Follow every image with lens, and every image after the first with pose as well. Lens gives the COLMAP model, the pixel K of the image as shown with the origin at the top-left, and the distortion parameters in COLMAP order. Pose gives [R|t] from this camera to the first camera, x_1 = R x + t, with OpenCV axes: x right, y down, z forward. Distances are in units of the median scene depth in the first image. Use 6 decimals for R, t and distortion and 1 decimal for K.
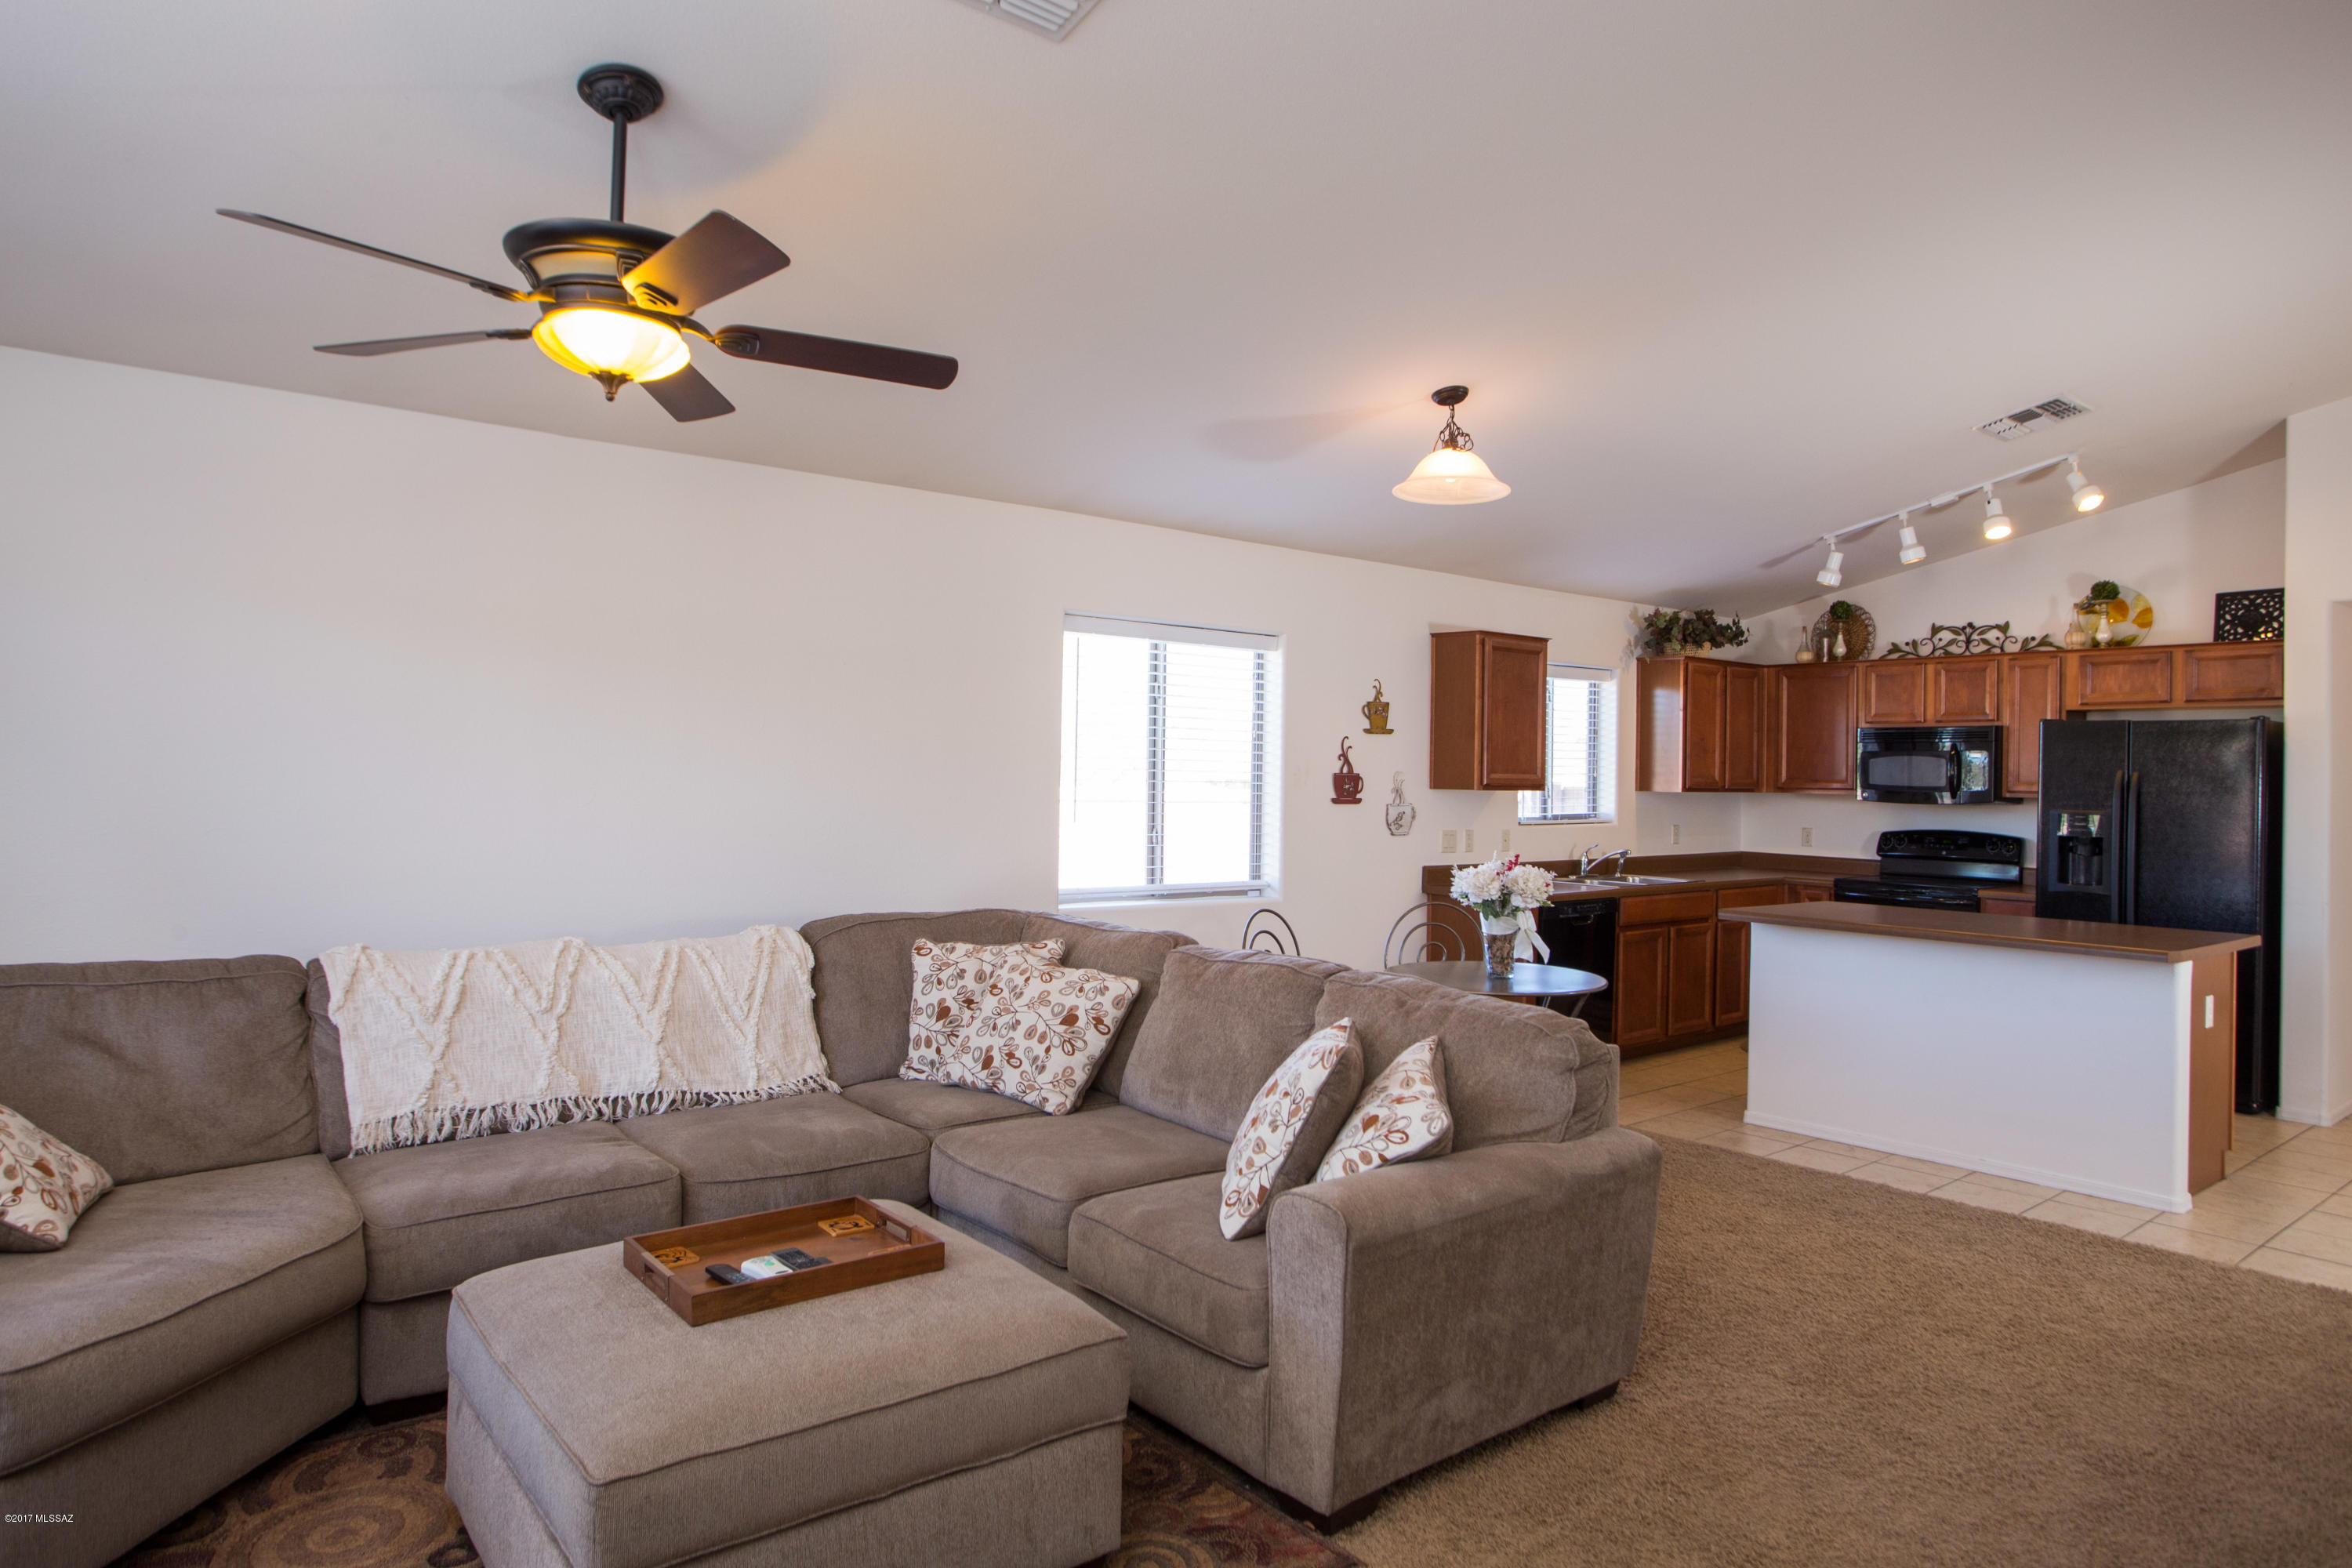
lens RADIAL K [[1470.0, 0, 1189.0], [0, 1470.0, 758.0], [0, 0, 1]] dist [-0.035510, 0.028074]
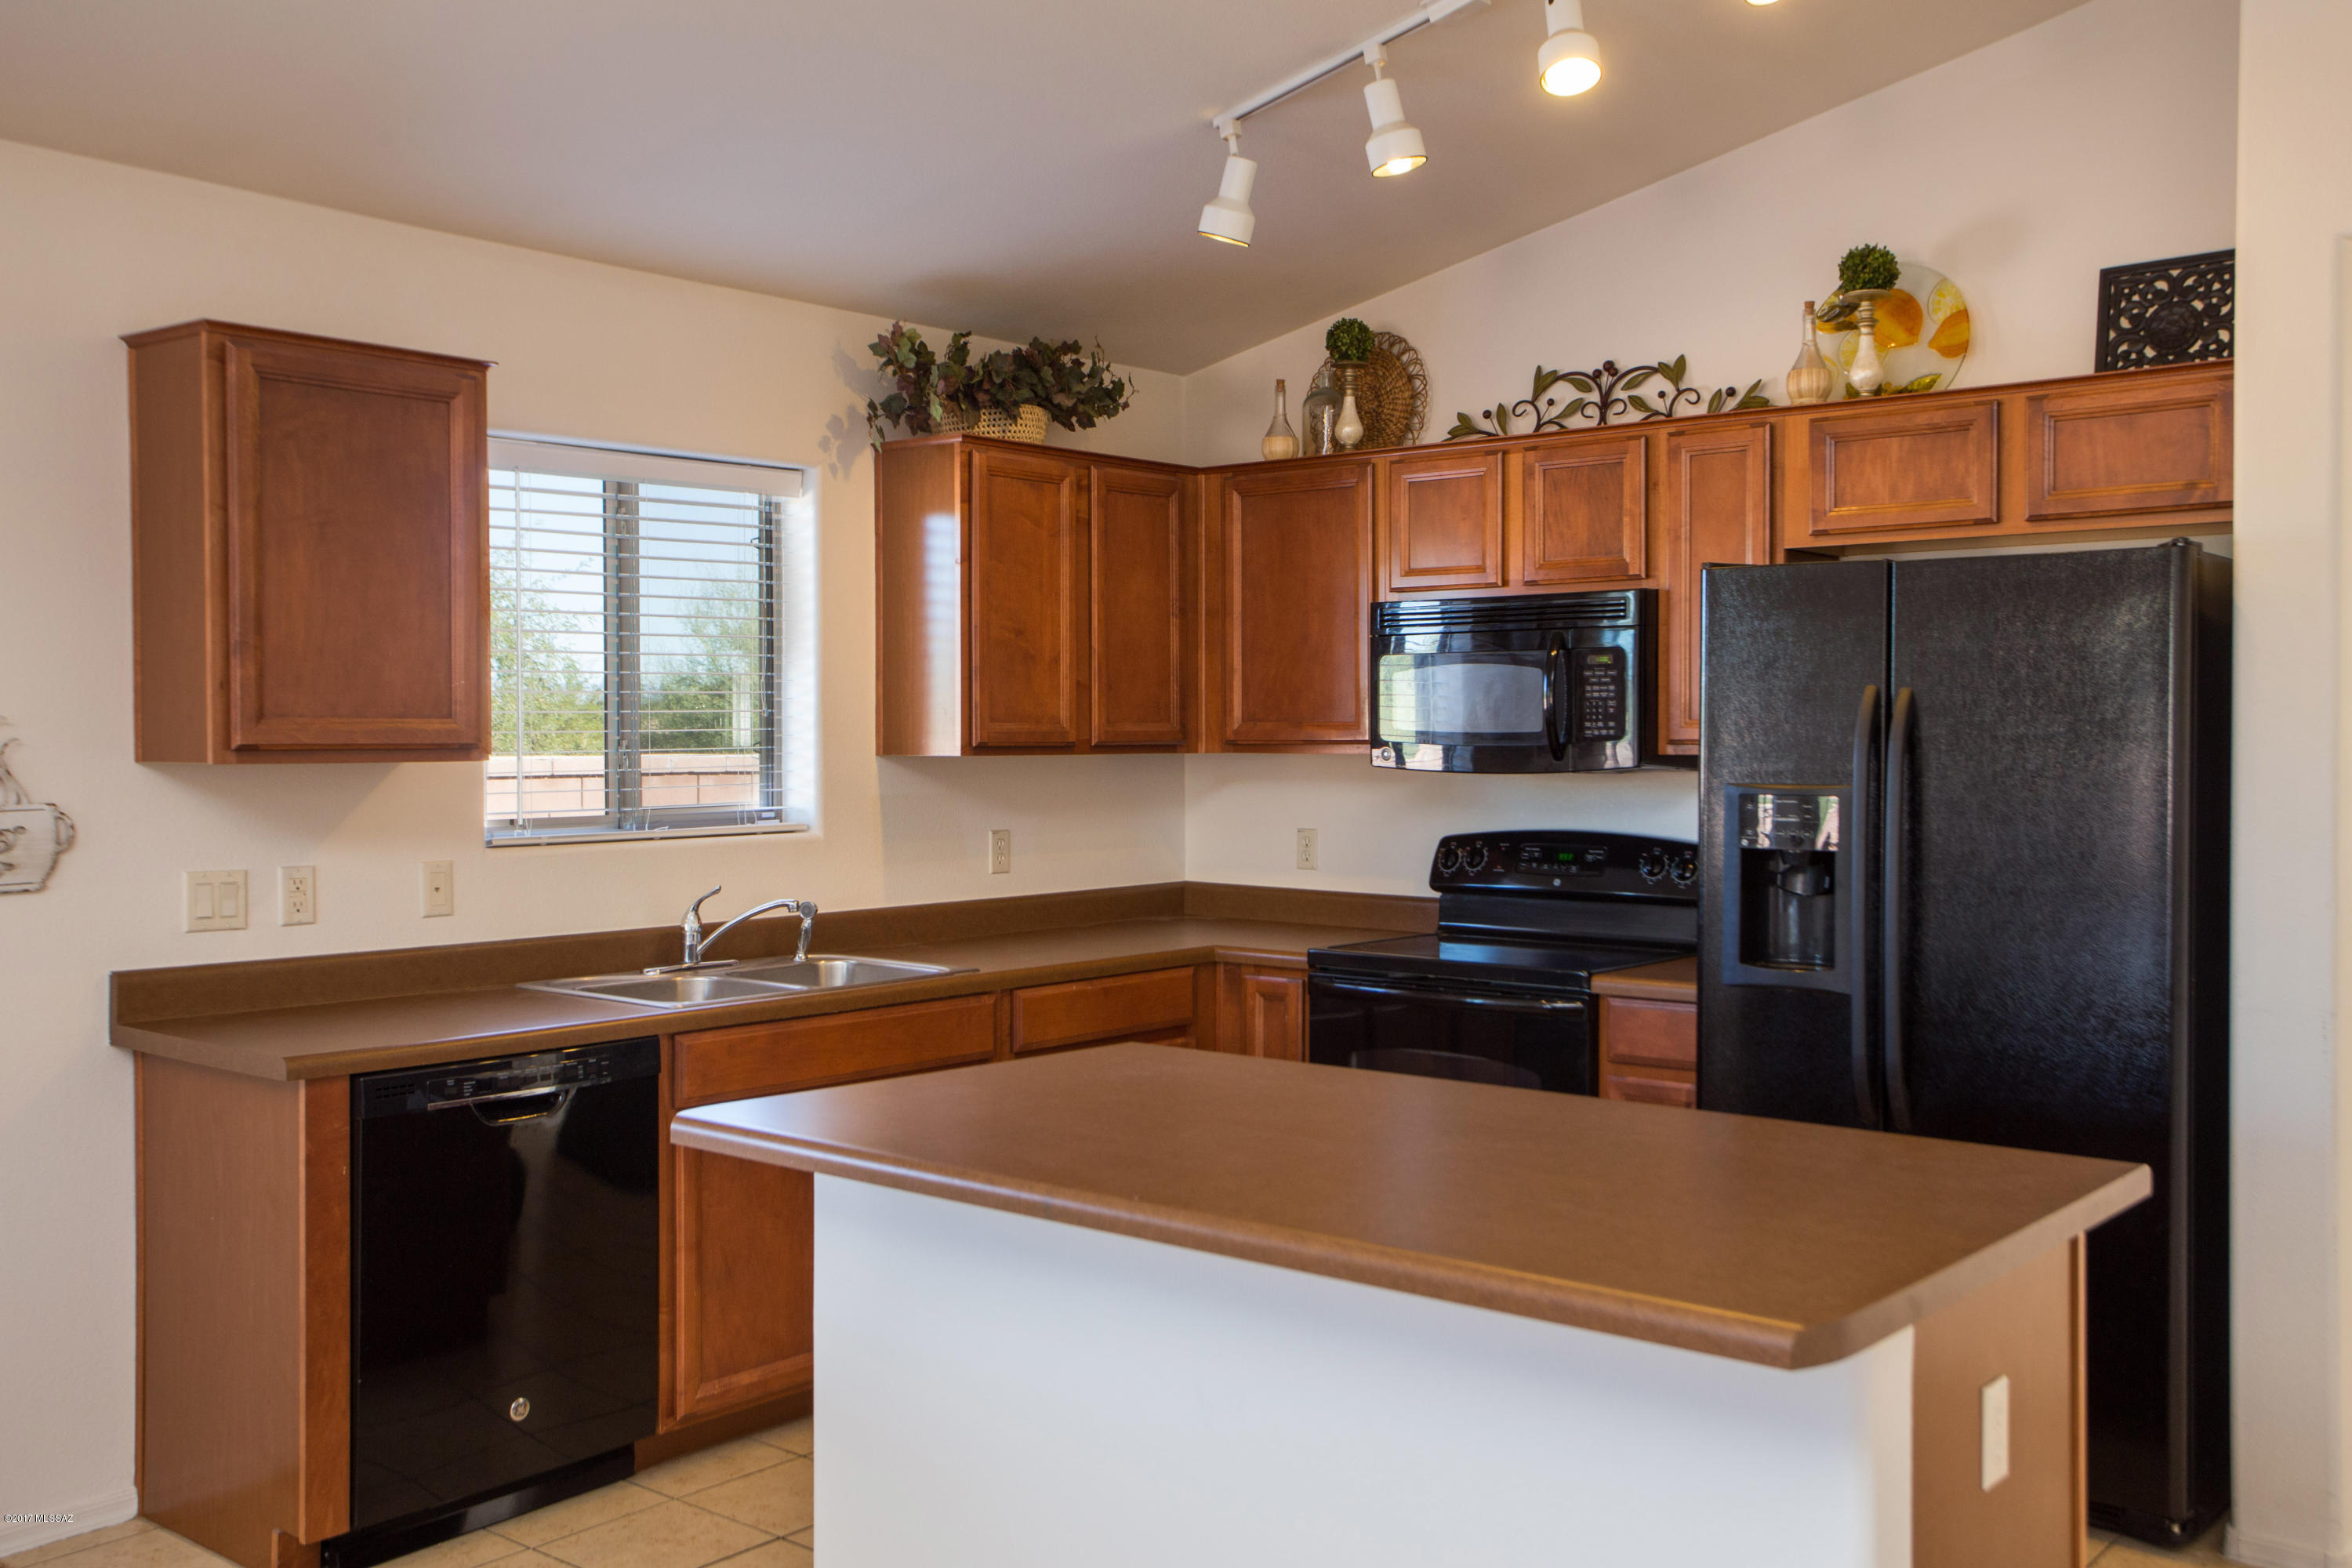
lens RADIAL K [[2170.0, 0, 1204.8], [0, 2170.0, 745.8], [0, 0, 1]] dist [0.019080, 0.000000]
pose [[0.983168, -0.017926, 0.181820, 0.330994], [0.014648, 0.999705, 0.019359, 0.010507], [-0.182114, -0.016370, 0.983141, 0.419347]]
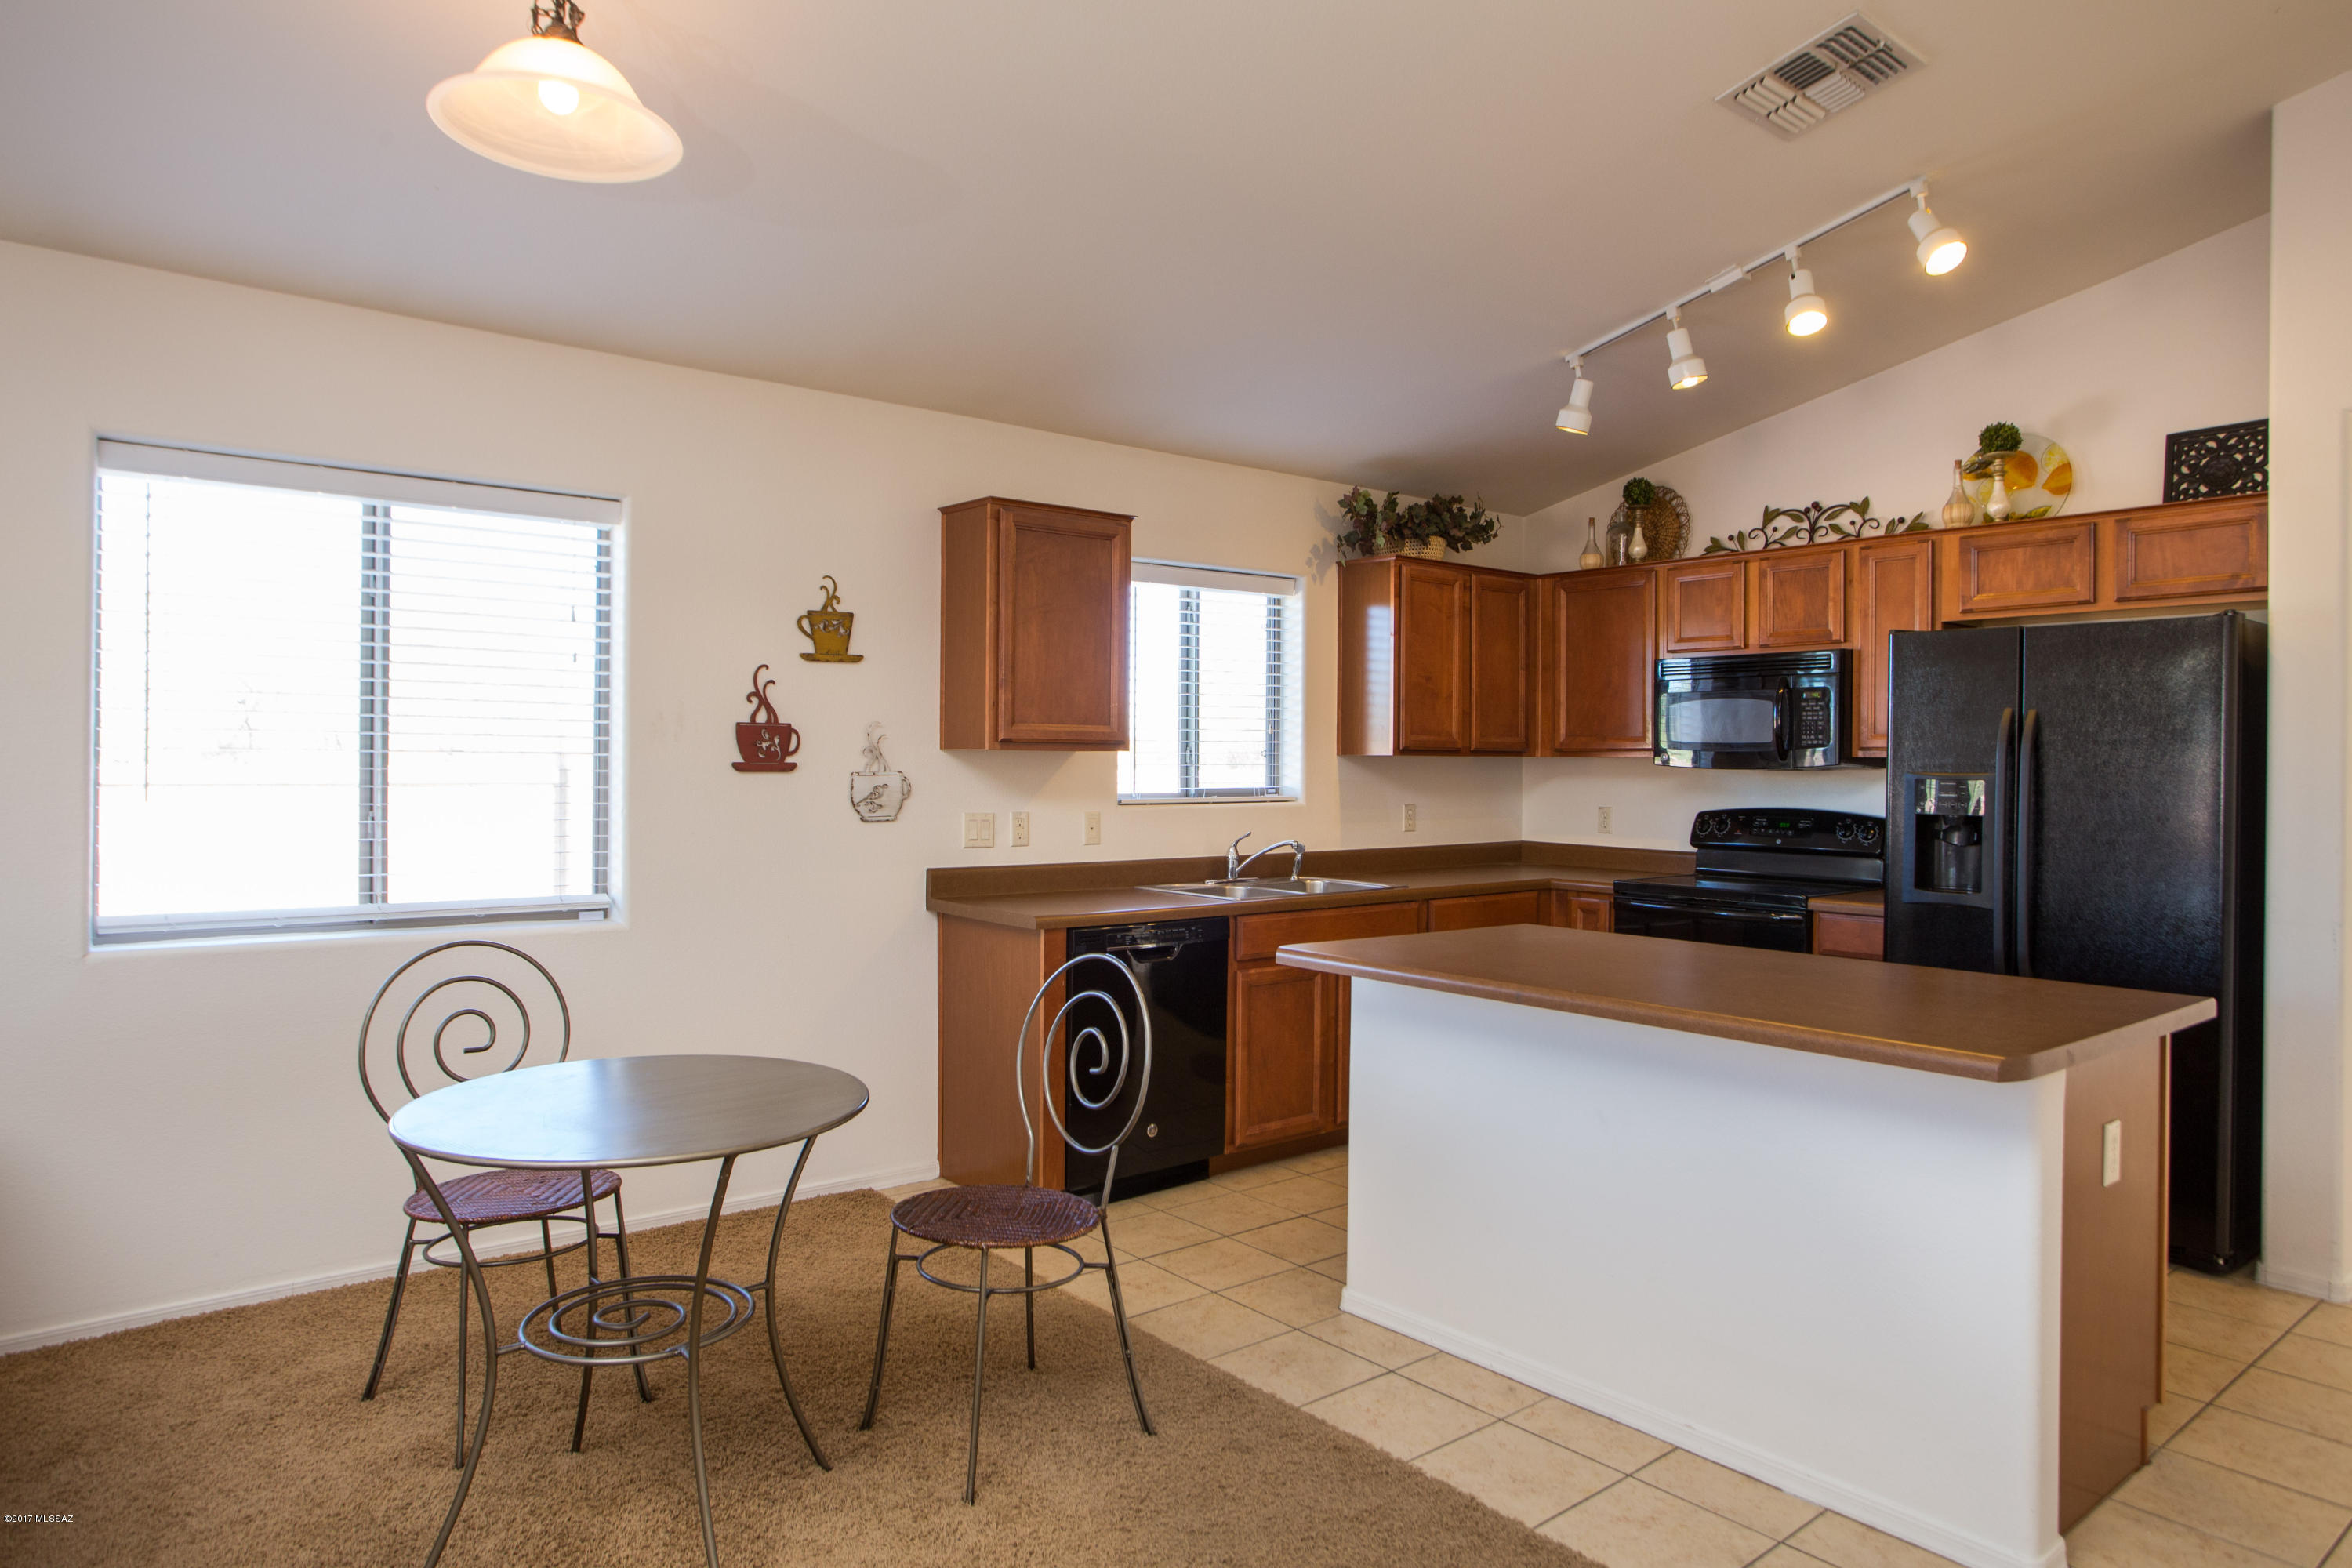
lens RADIAL K [[1470.0, 0, 1202.6], [0, 1470.0, 756.5], [0, 0, 1]] dist [-0.035510, 0.028074]
pose [[0.999967, -0.008071, 0.000616, 0.281193], [0.008066, 0.999939, 0.007535, 0.020566], [-0.000677, -0.007530, 0.999971, 0.360049]]
